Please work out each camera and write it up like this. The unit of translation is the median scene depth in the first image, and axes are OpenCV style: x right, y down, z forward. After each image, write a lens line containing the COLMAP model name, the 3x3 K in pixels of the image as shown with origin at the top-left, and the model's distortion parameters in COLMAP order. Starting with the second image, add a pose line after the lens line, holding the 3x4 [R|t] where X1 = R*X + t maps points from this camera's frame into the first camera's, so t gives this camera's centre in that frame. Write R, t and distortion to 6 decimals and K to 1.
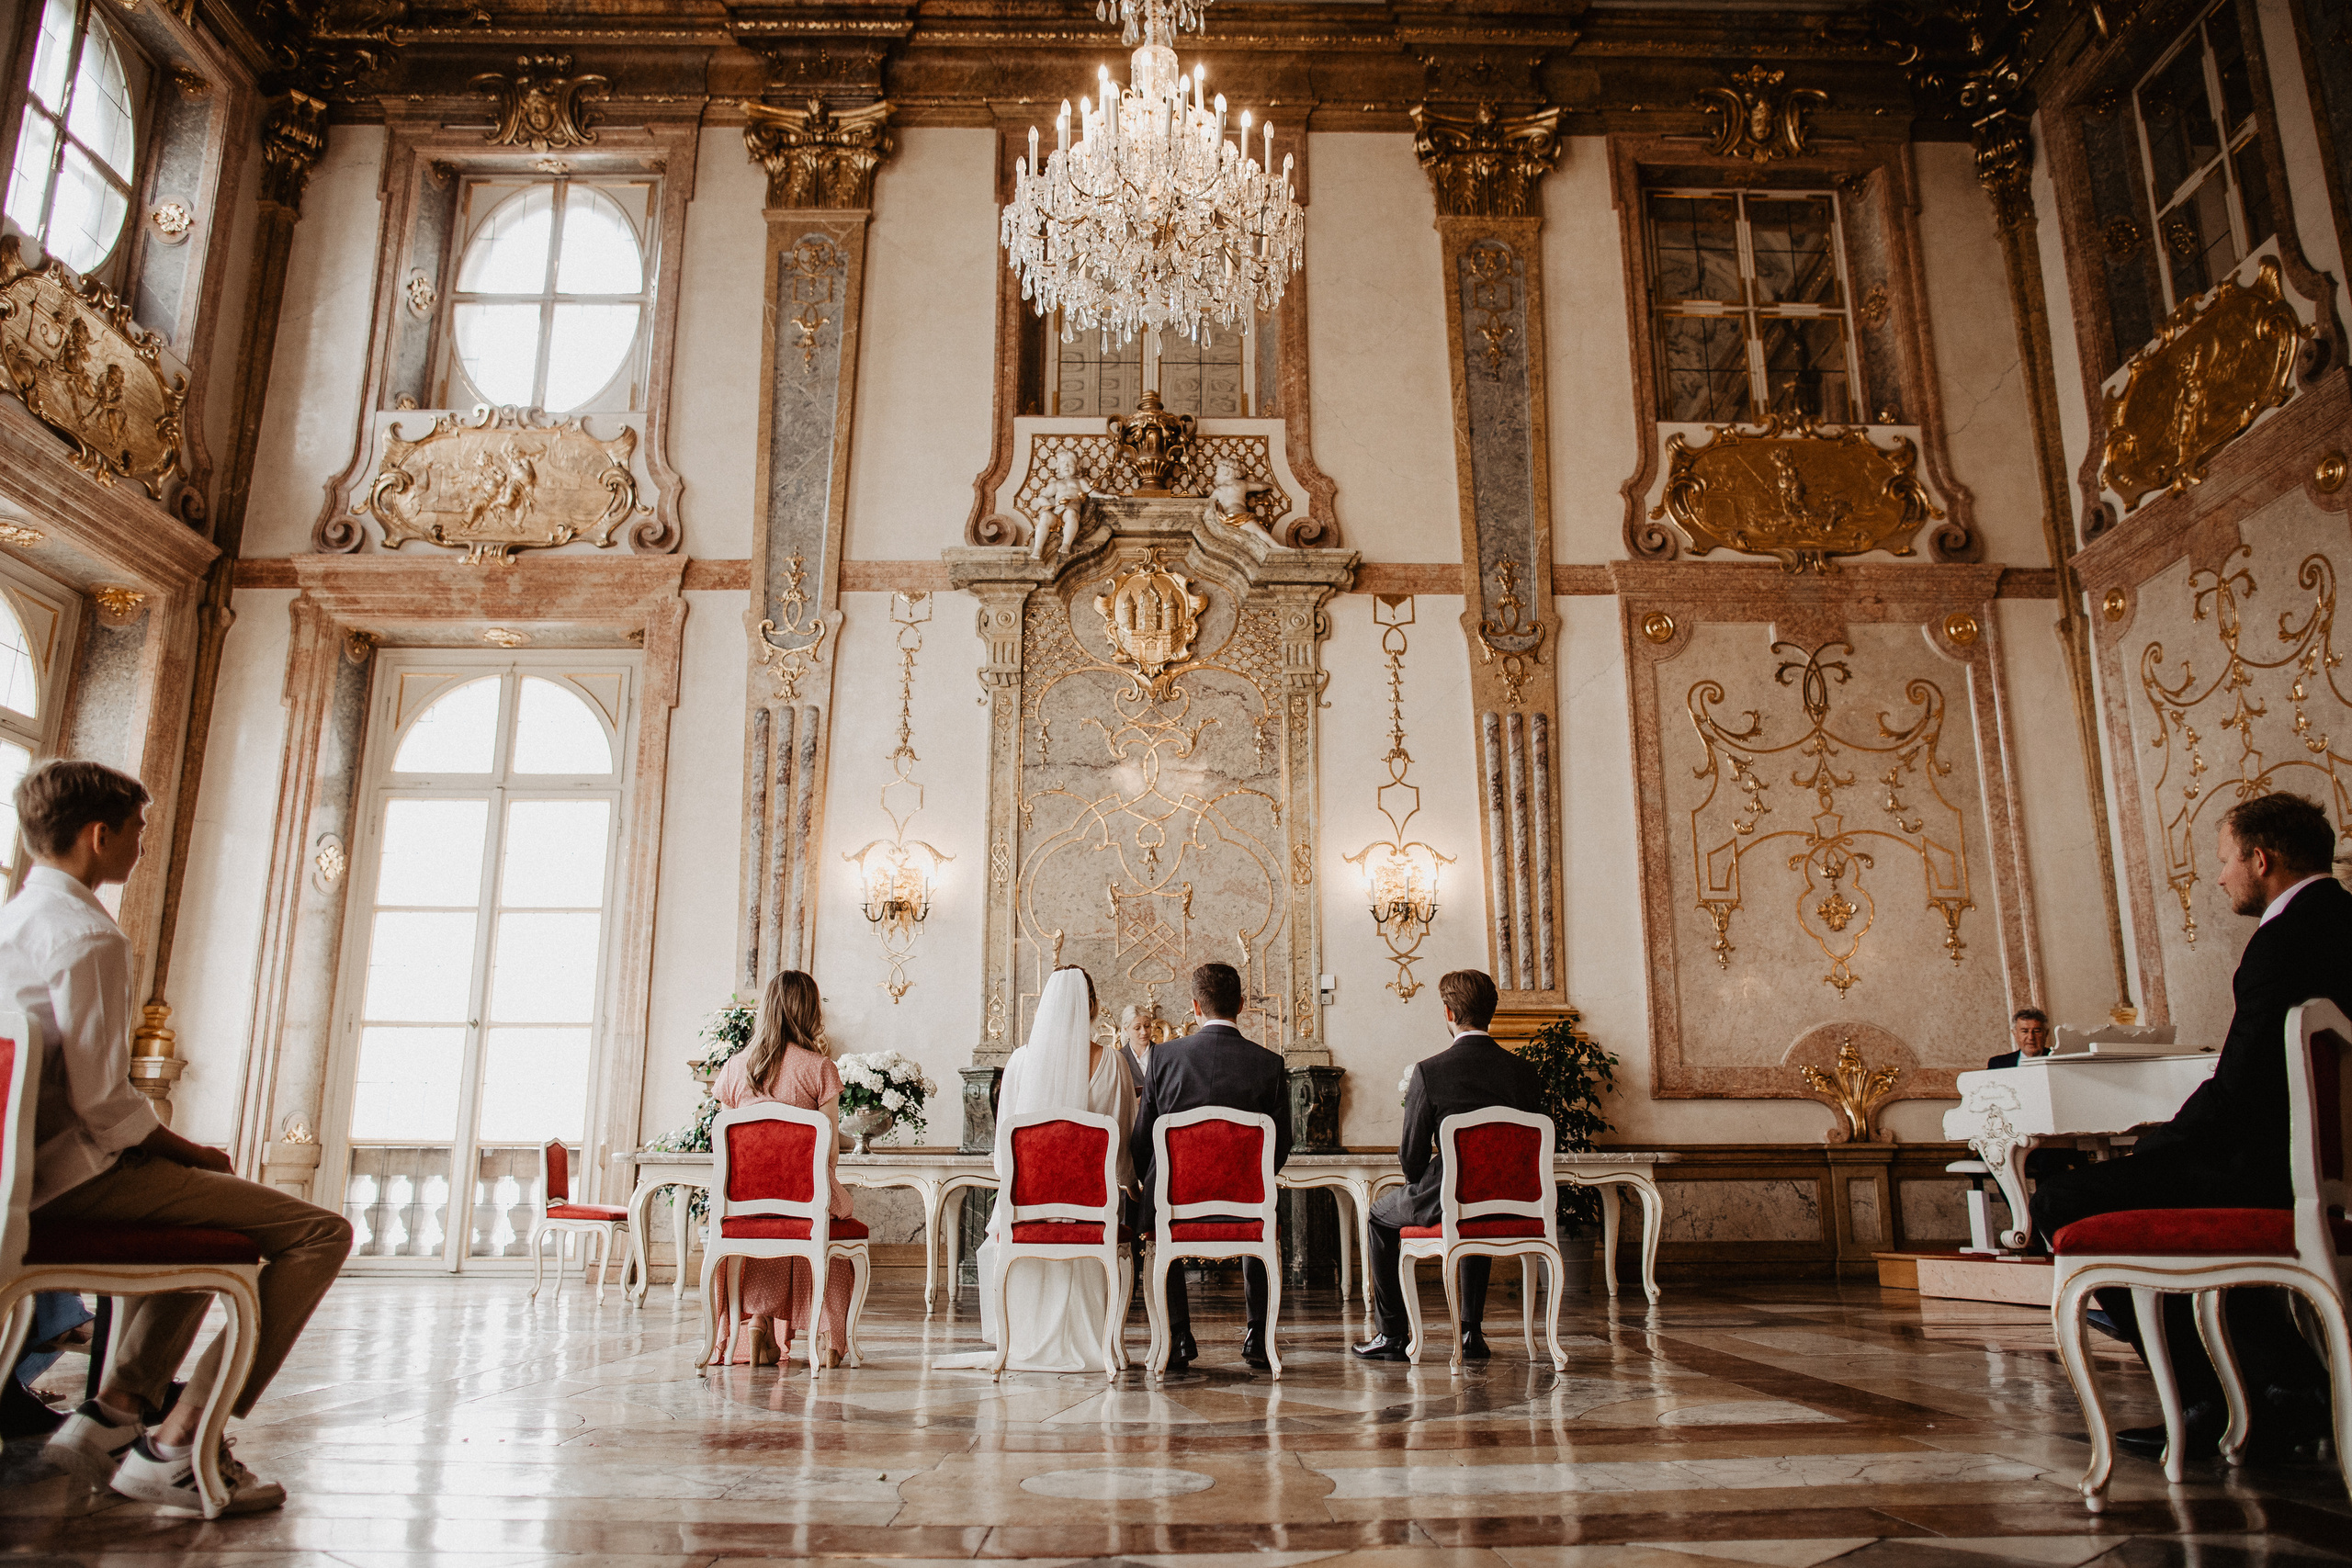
lens RADIAL K [[1654.4, 0, 1152.1], [0, 1654.4, 788.5], [0, 0, 1]] dist [-0.043939, 0.033575]
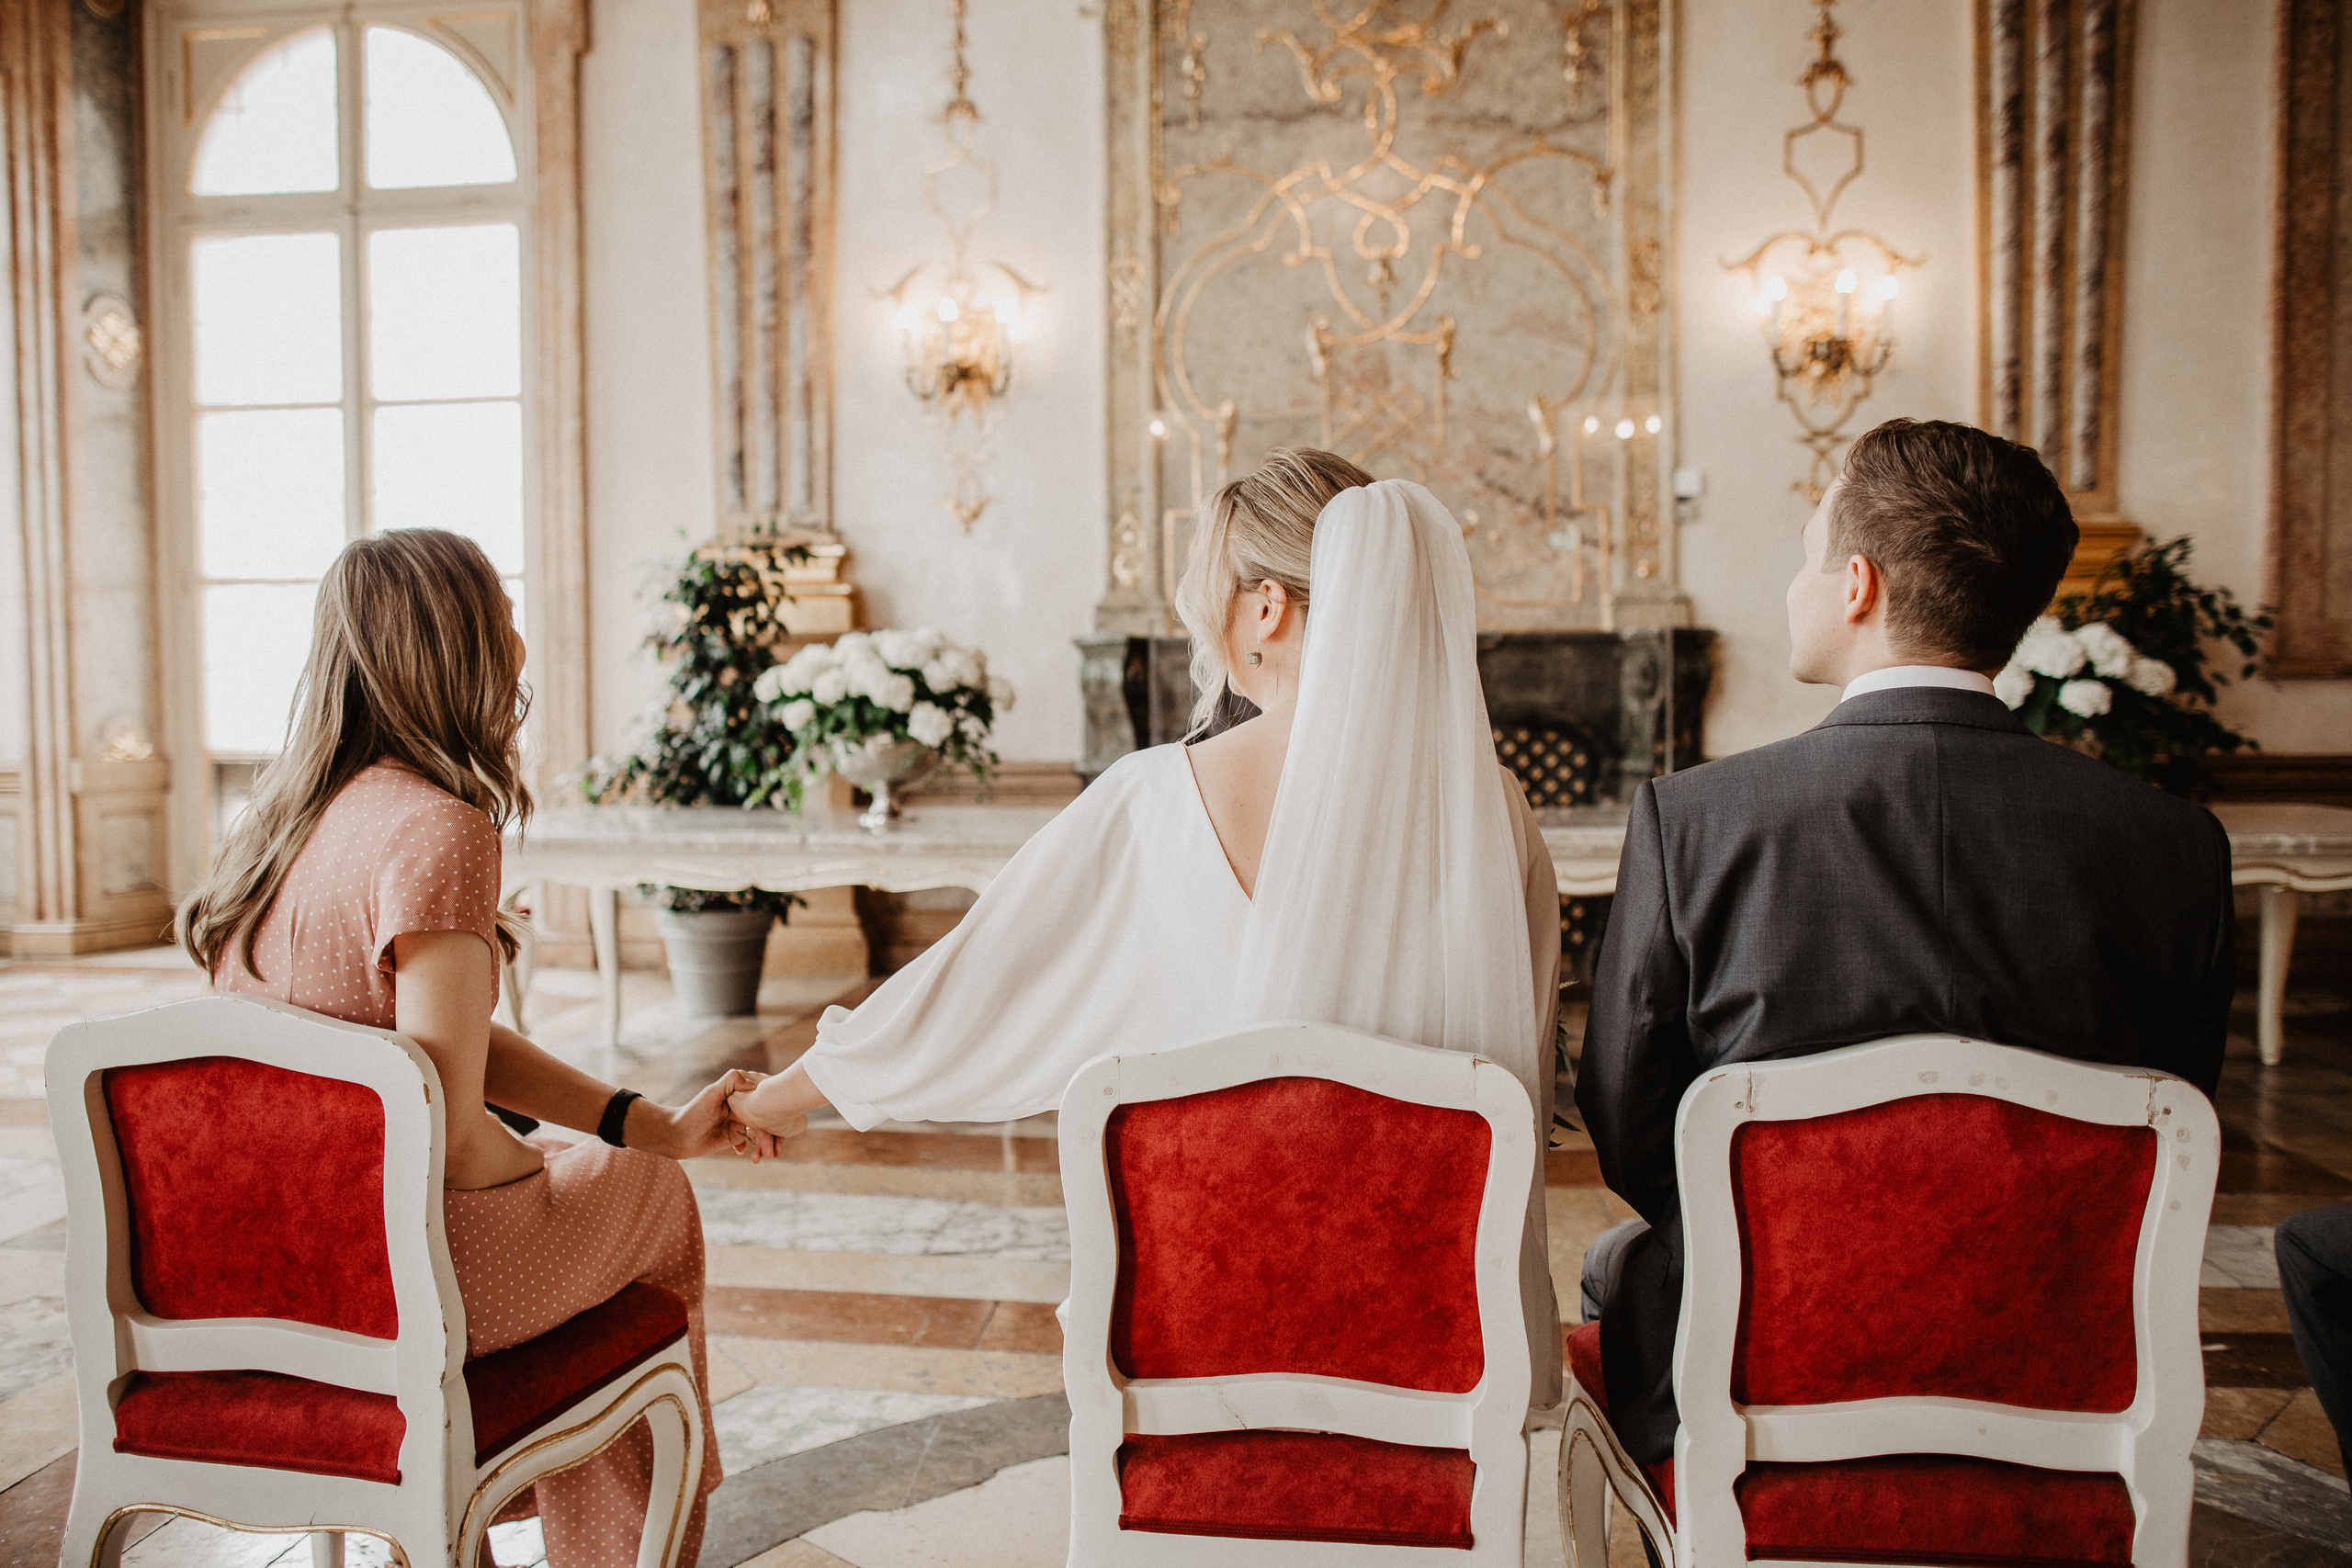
lens RADIAL K [[1654.4, 0, 1152.1], [0, 1654.4, 788.5], [0, 0, 1]] dist [-0.043939, 0.033575]
pose [[0.995227, -0.005987, -0.097400, -0.026298], [0.034455, 0.955390, 0.293330, 0.042197], [0.091299, -0.295286, 0.951037, 0.386647]]
